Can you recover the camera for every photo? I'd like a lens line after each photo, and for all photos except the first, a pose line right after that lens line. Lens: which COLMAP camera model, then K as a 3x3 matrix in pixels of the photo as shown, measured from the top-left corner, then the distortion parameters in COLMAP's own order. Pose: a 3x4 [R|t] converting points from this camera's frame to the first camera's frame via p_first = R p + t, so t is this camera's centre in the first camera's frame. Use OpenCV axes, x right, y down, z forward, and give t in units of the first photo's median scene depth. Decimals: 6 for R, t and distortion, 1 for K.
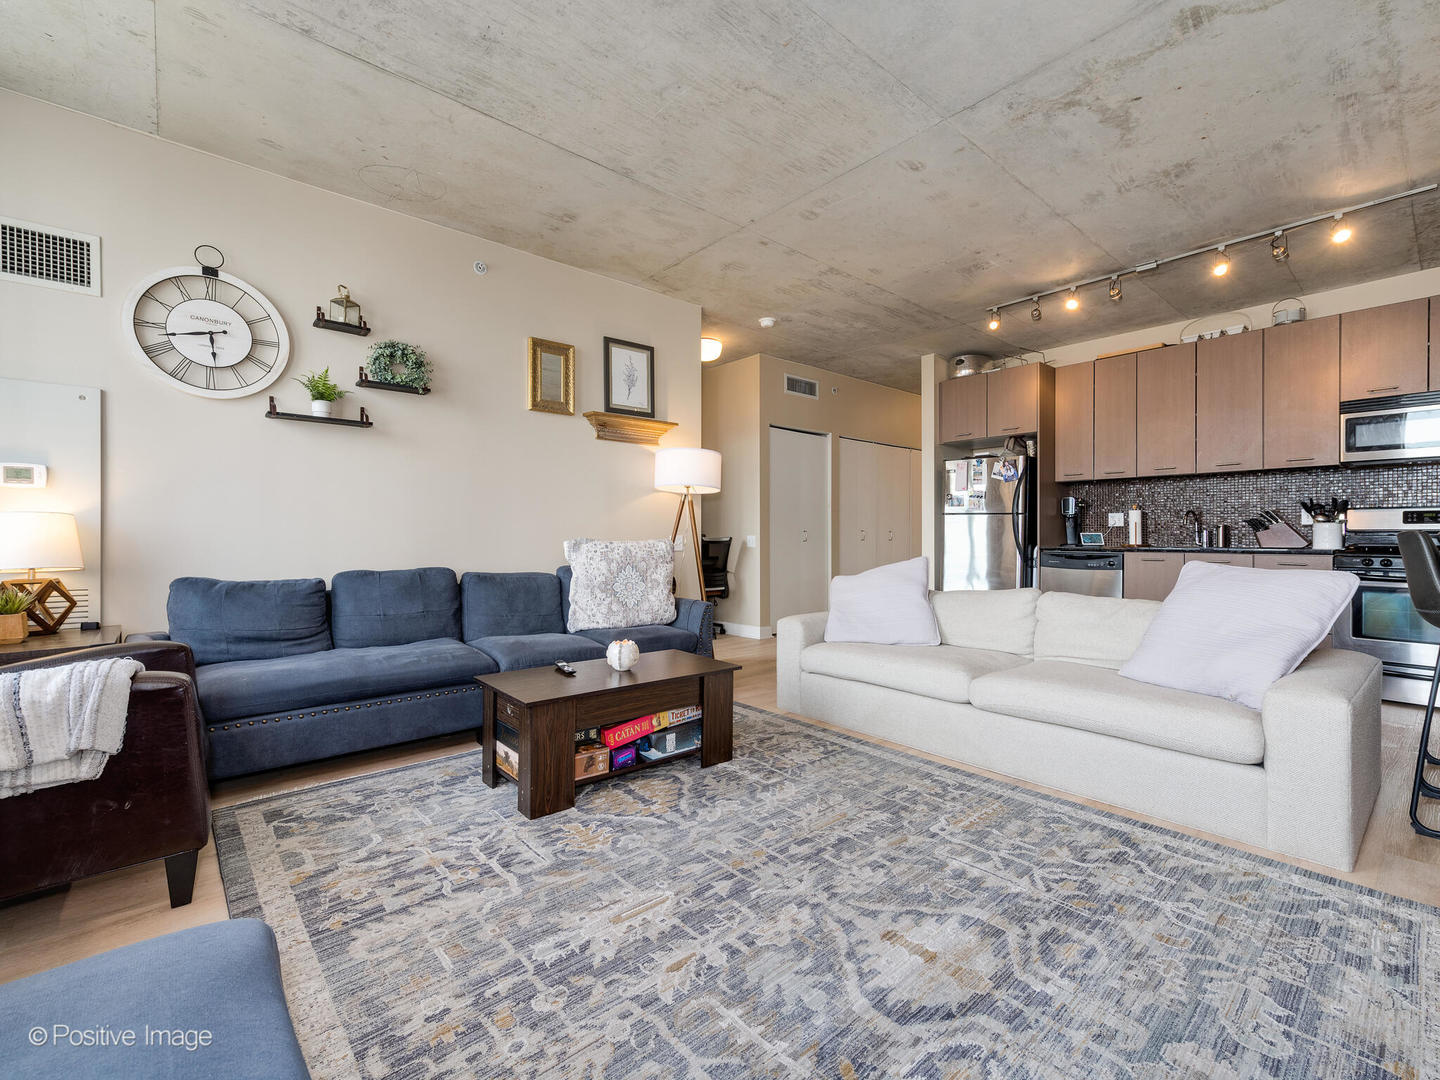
lens RADIAL K [[635.0, 0, 724.9], [0, 635.0, 533.3], [0, 0, 1]] dist [0.008394, -0.001361]
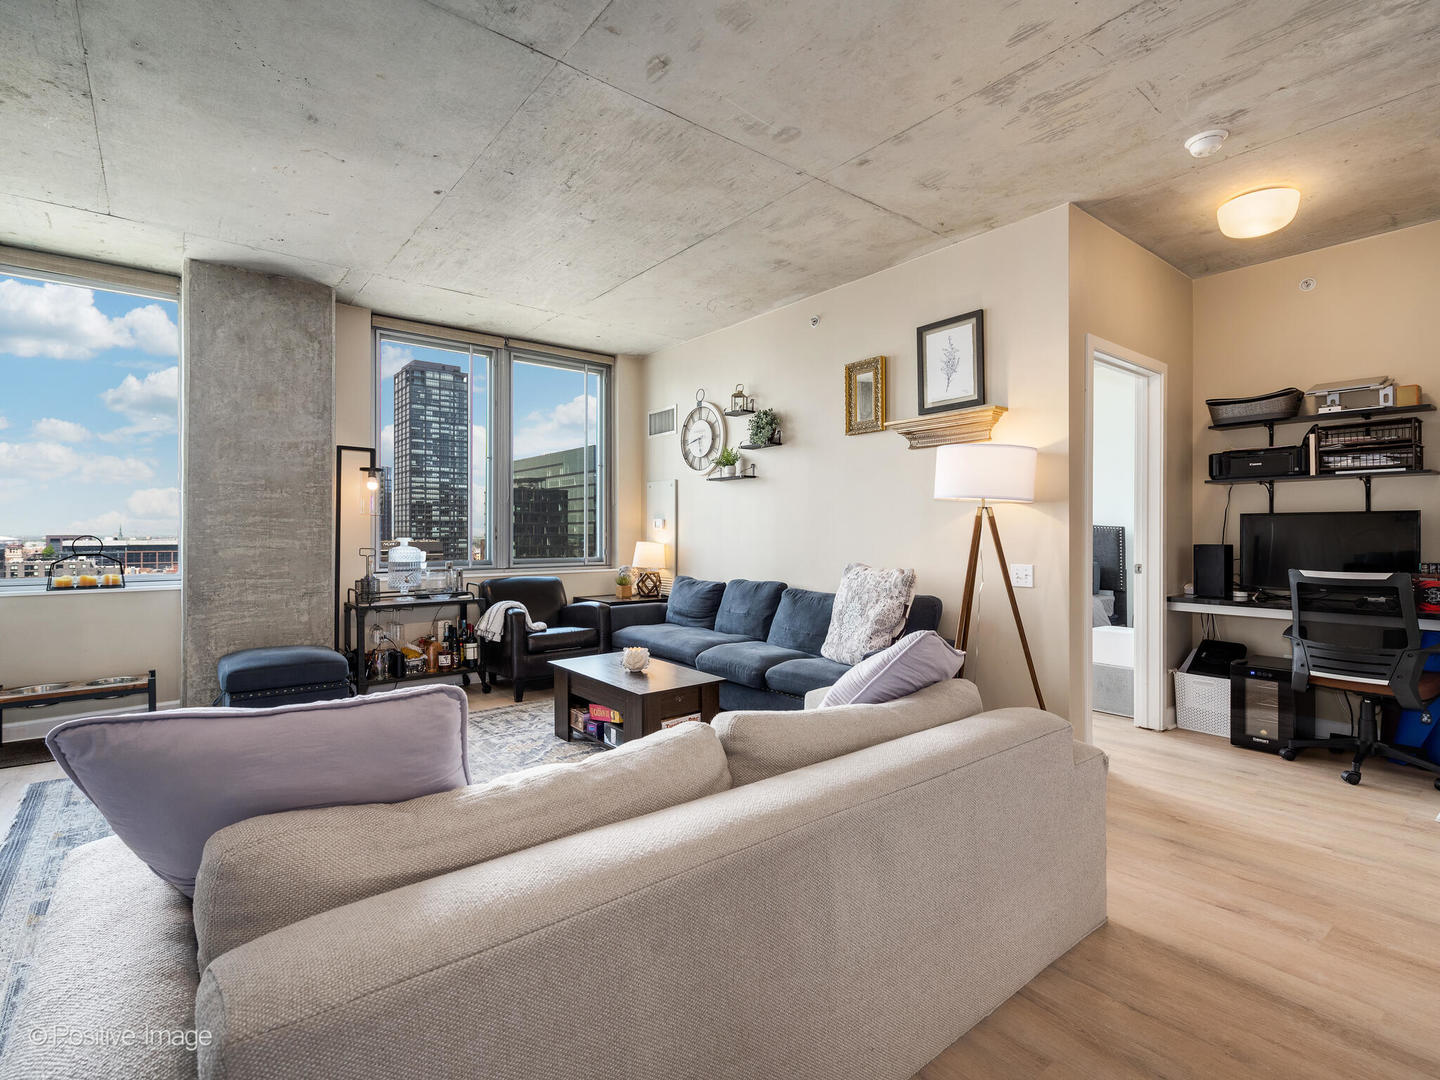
lens RADIAL K [[696.2, 0, 716.7], [0, 696.2, 530.3], [0, 0, 1]] dist [0.006276, -0.000937]
pose [[-0.045229, -0.005105, -0.998964, 0.945683], [0.003911, 0.999978, -0.005287, -0.042234], [0.998969, -0.004146, -0.045208, 0.964929]]
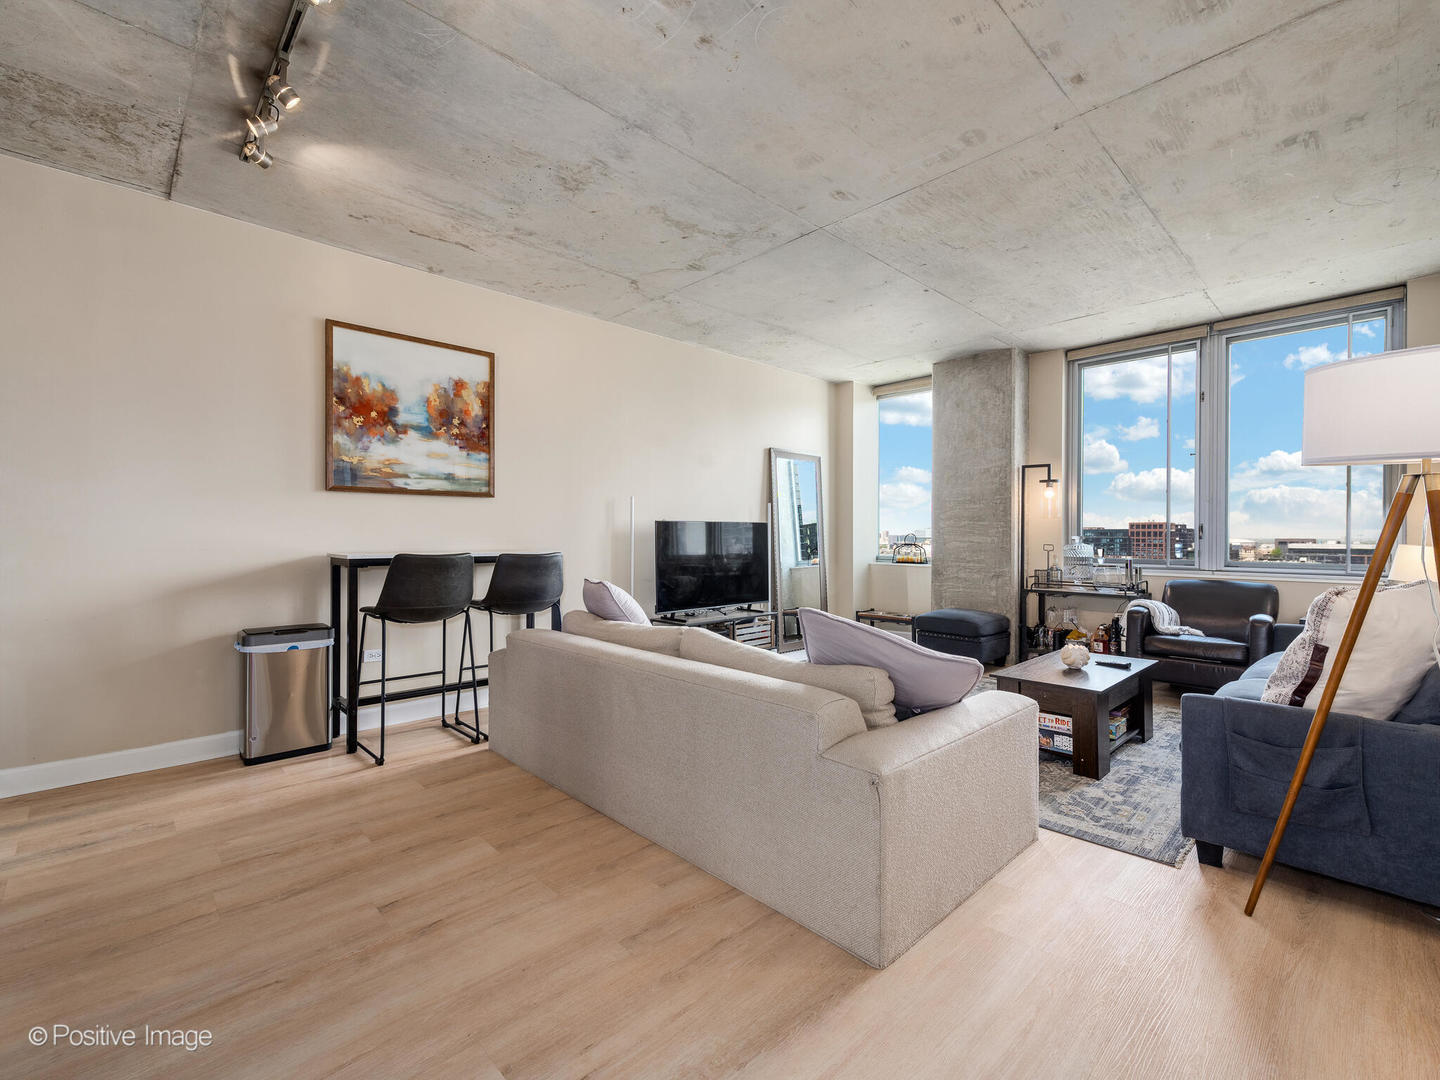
lens RADIAL K [[635.0, 0, 721.7], [0, 635.0, 530.7], [0, 0, 1]] dist [0.008394, -0.001361]
pose [[-0.998979, -0.004897, -0.044919, 0.463796], [-0.004436, 0.999937, -0.010358, -0.030393], [0.044966, -0.010149, -0.998937, 1.749855]]
